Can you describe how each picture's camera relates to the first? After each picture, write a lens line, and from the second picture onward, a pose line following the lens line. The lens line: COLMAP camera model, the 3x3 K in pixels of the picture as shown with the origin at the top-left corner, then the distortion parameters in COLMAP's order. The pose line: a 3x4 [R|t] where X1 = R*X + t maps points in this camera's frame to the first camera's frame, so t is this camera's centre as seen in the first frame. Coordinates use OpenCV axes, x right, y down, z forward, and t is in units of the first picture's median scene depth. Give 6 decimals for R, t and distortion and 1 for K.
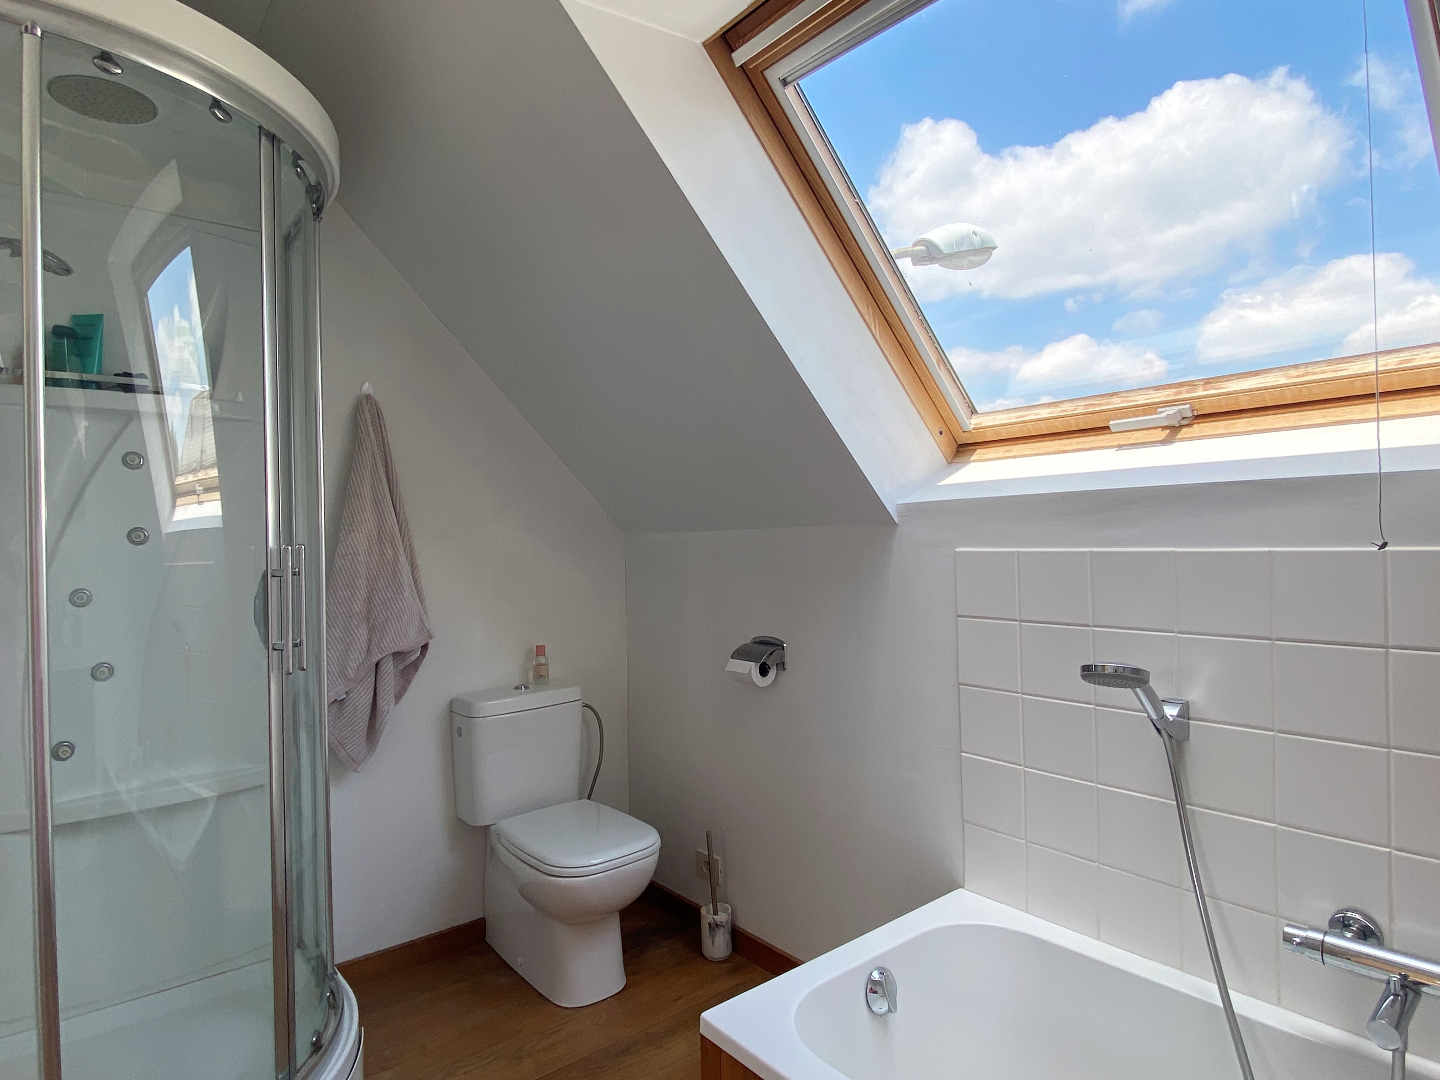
lens RADIAL K [[810.5, 0, 720.0], [0, 810.5, 540.0], [0, 0, 1]] dist [0.002246, -0.000107]
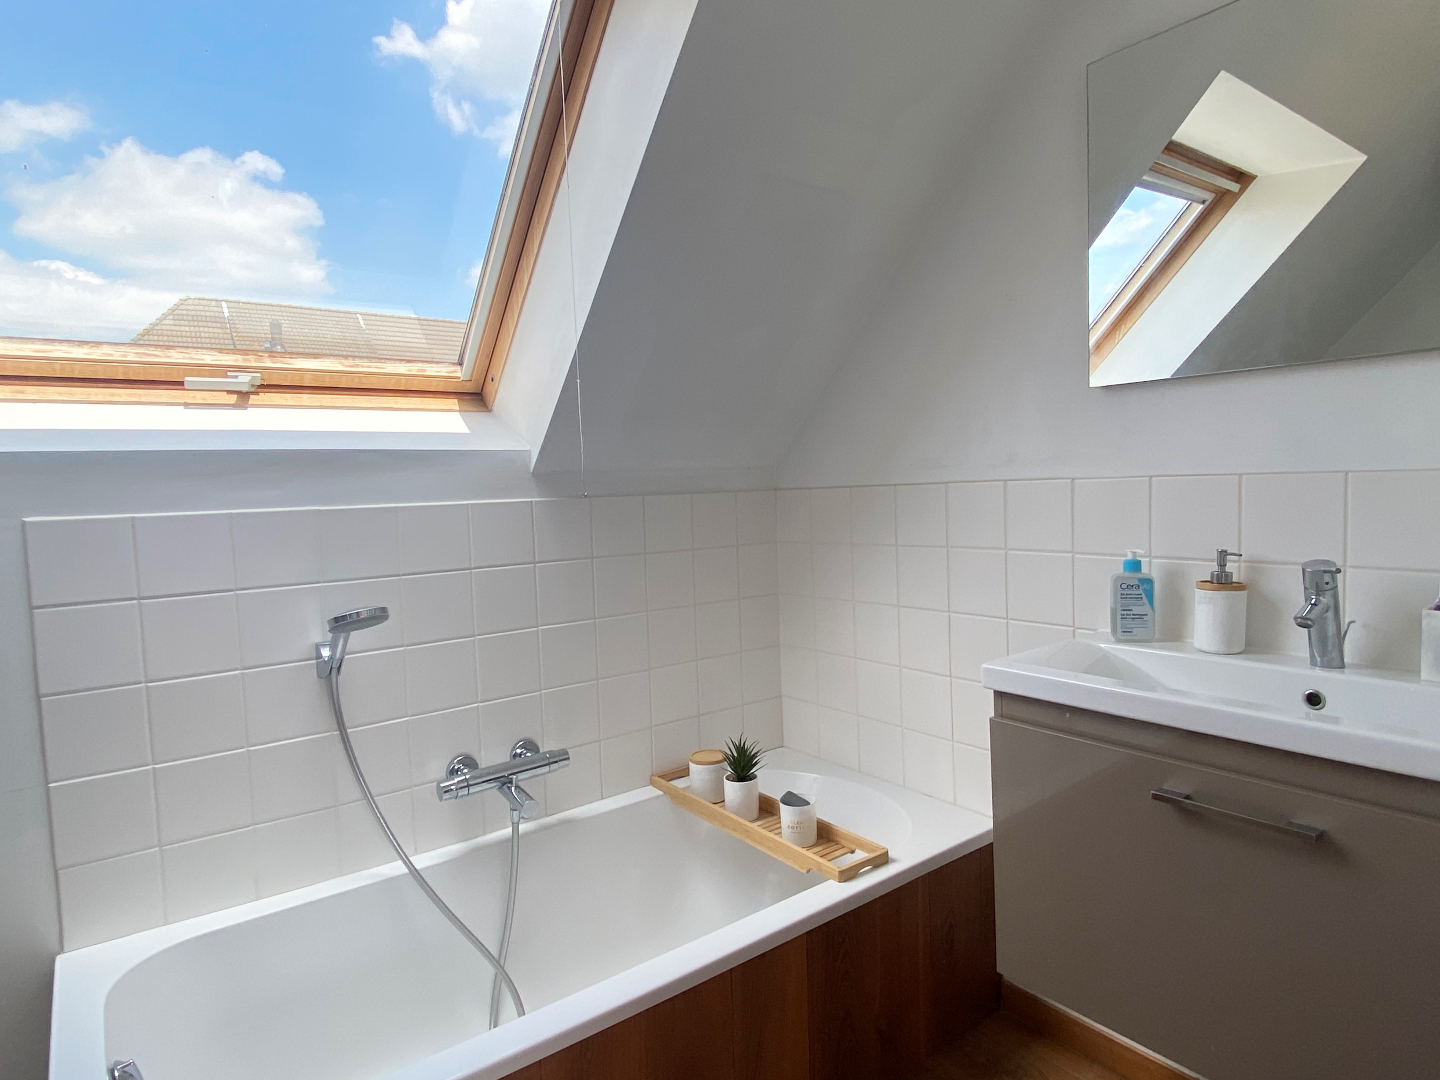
lens RADIAL K [[810.5, 0, 720.0], [0, 810.5, 540.0], [0, 0, 1]] dist [0.002246, -0.000107]
pose [[0.058288, -0.044907, 0.997289, -0.442113], [0.039241, 0.998319, 0.042660, 0.027584], [-0.997528, 0.036648, 0.059953, 0.340067]]
